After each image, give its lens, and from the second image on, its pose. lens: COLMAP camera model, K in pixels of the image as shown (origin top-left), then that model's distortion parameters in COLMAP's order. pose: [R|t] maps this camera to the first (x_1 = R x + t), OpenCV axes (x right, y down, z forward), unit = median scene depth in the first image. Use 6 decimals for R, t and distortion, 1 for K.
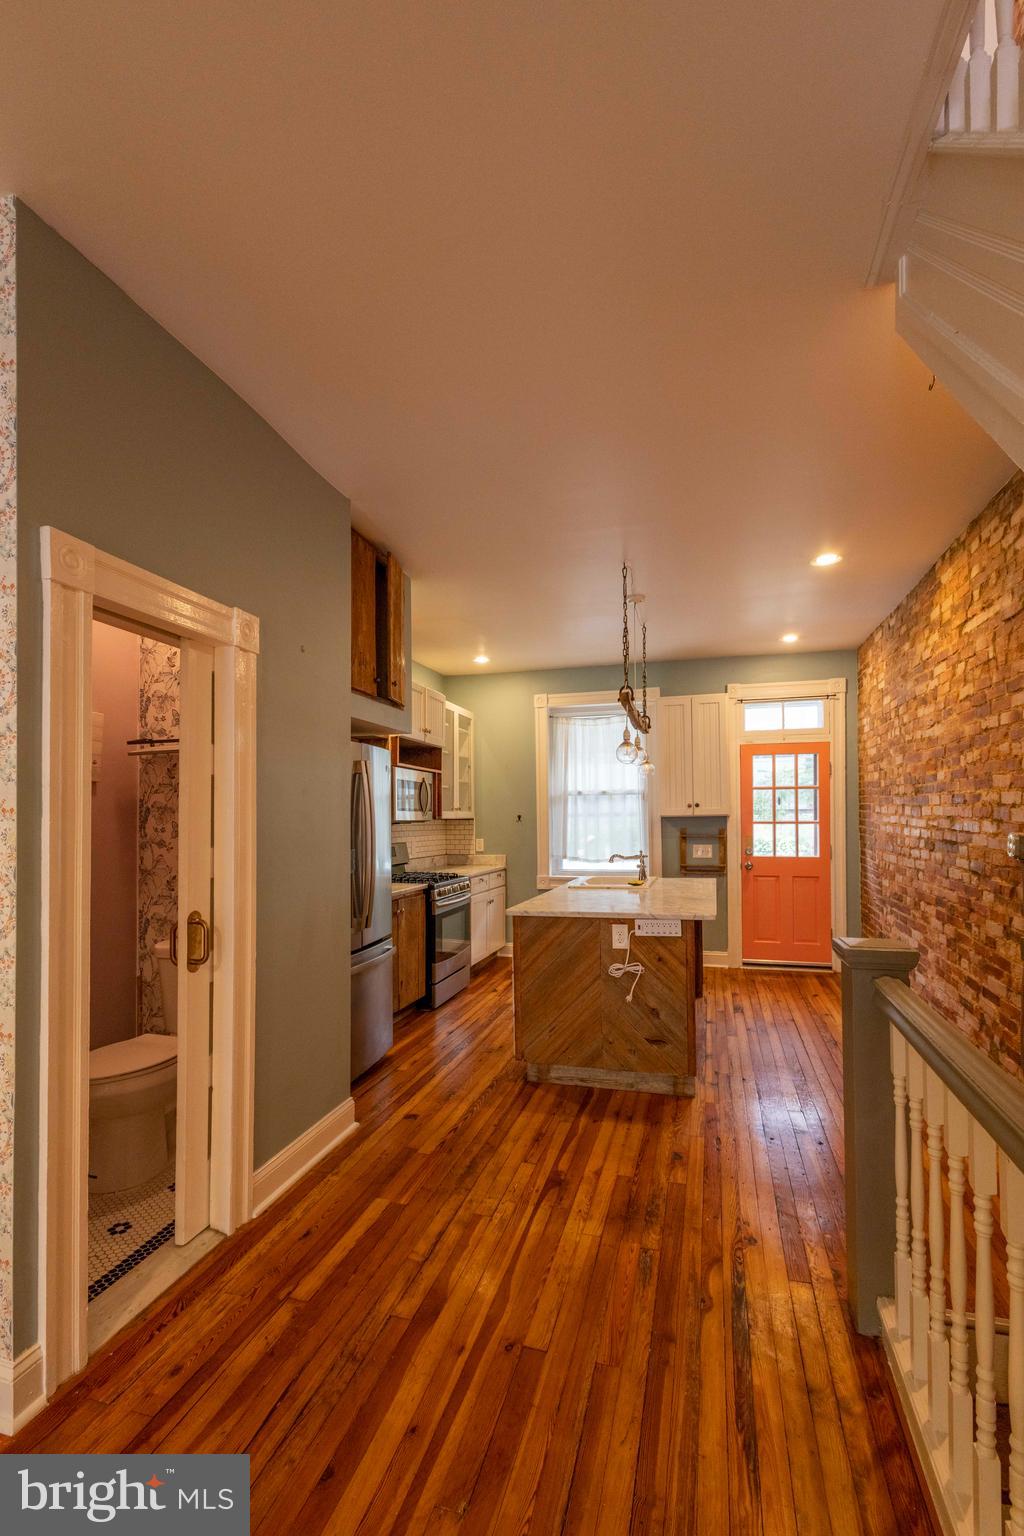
lens RADIAL K [[720.4, 0, 498.8], [0, 720.4, 809.4], [0, 0, 1]] dist [0.015125, -0.002636]
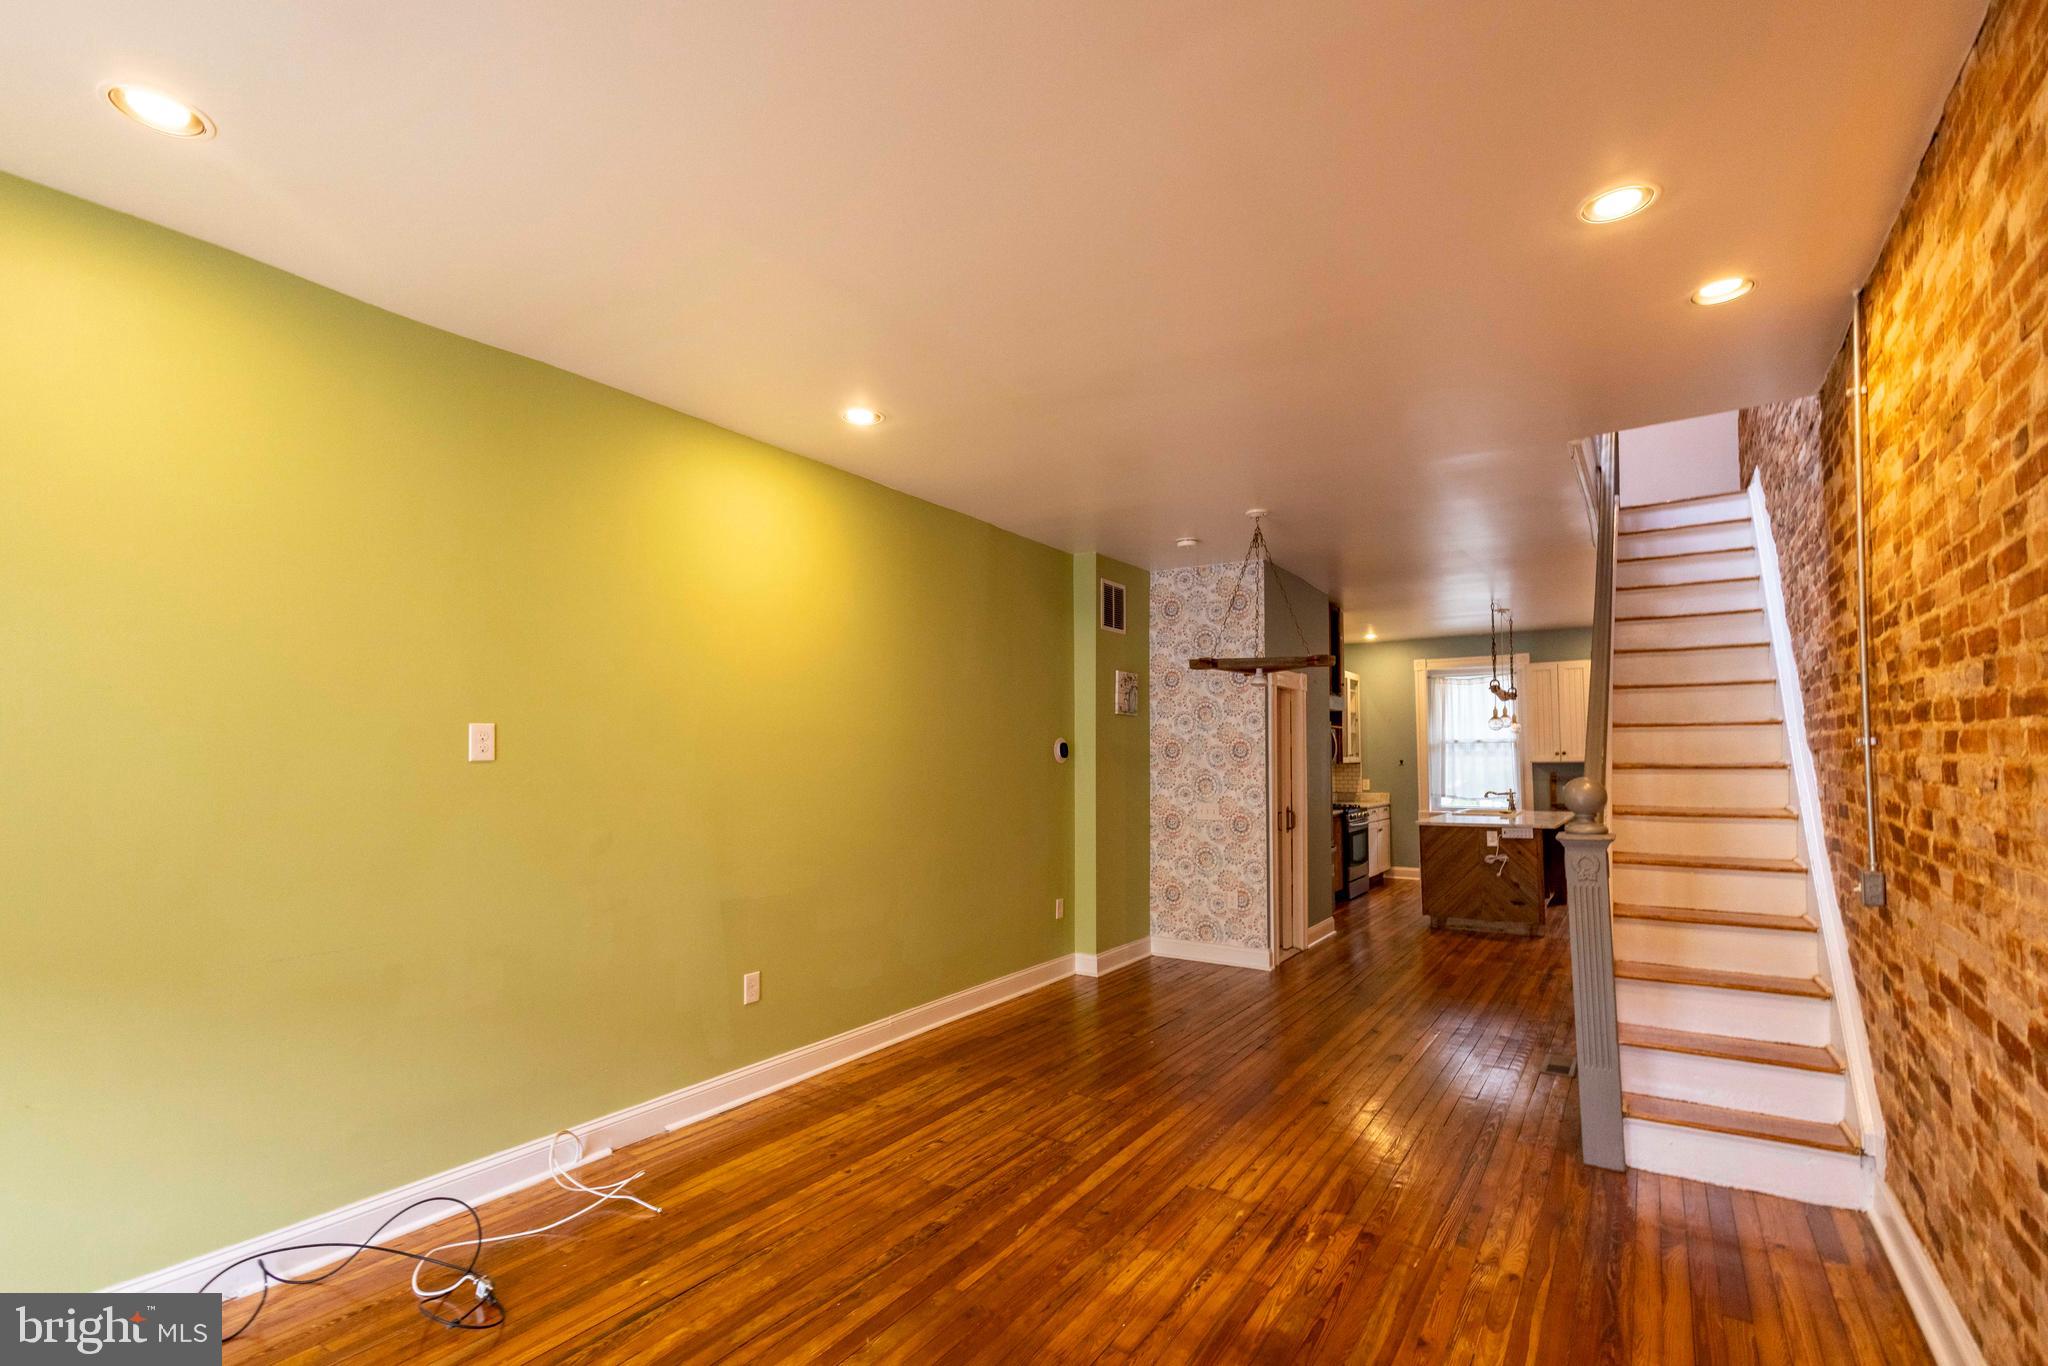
lens RADIAL K [[960.5, 0, 1024.8], [0, 960.5, 713.5], [0, 0, 1]] dist [0.015125, -0.002636]
pose [[0.957096, -0.010367, -0.289586, -0.119973], [0.001249, 0.999498, -0.031653, -0.021740], [0.289768, 0.029934, 0.956629, -0.803197]]
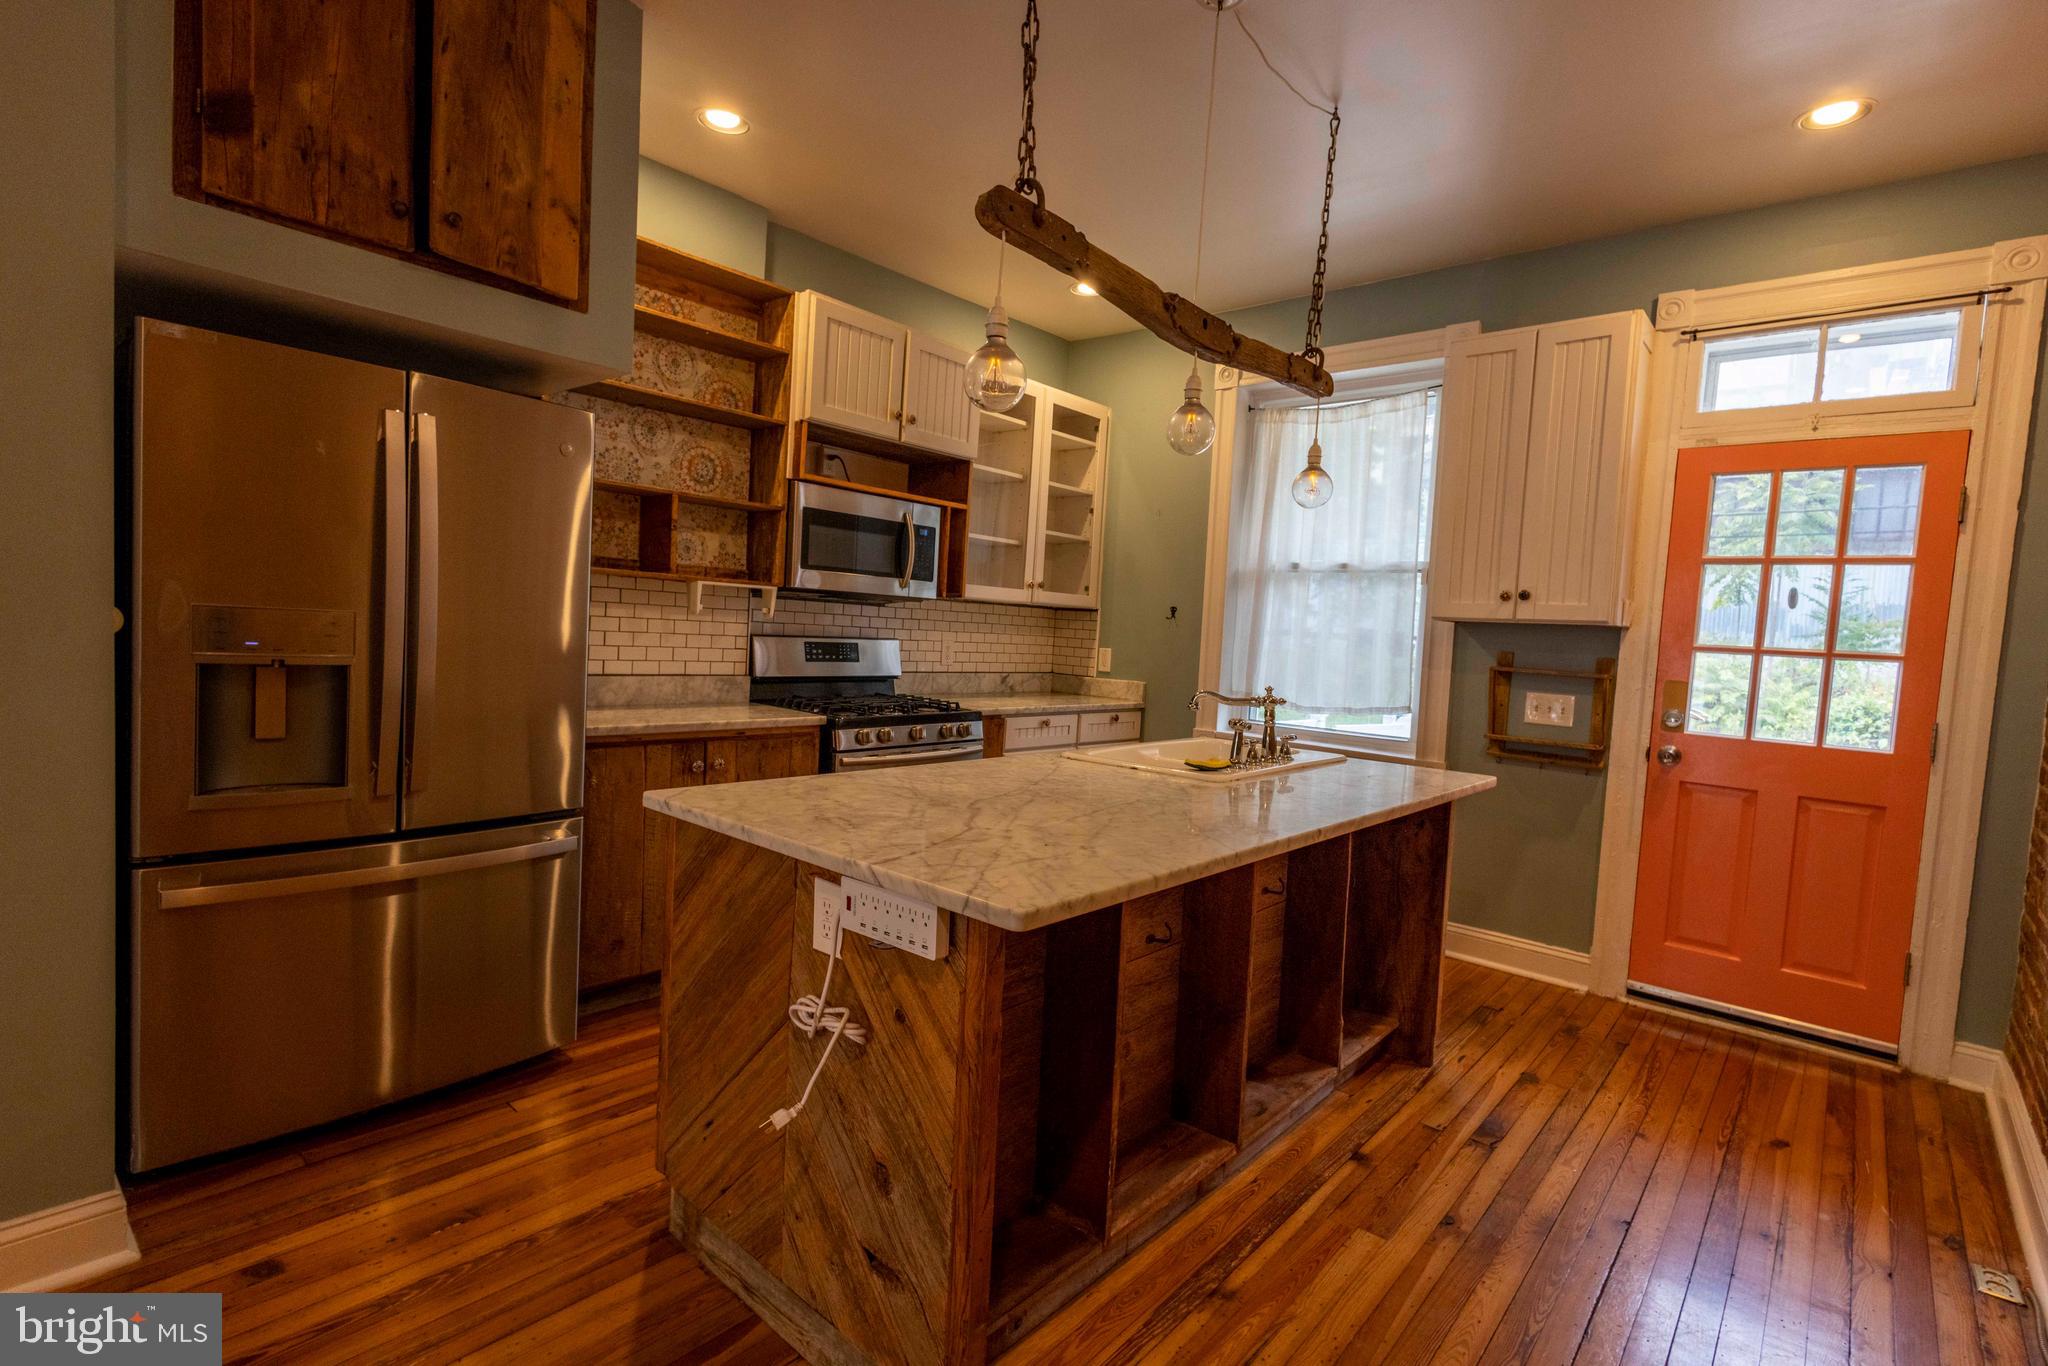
lens RADIAL K [[960.5, 0, 1021.5], [0, 960.5, 681.3], [0, 0, 1]] dist [0.015125, -0.002636]
pose [[0.905729, 0.082199, -0.415810, 0.244759], [-0.056369, 0.995661, 0.074042, 0.018351], [0.420092, -0.043623, 0.906432, 0.373840]]
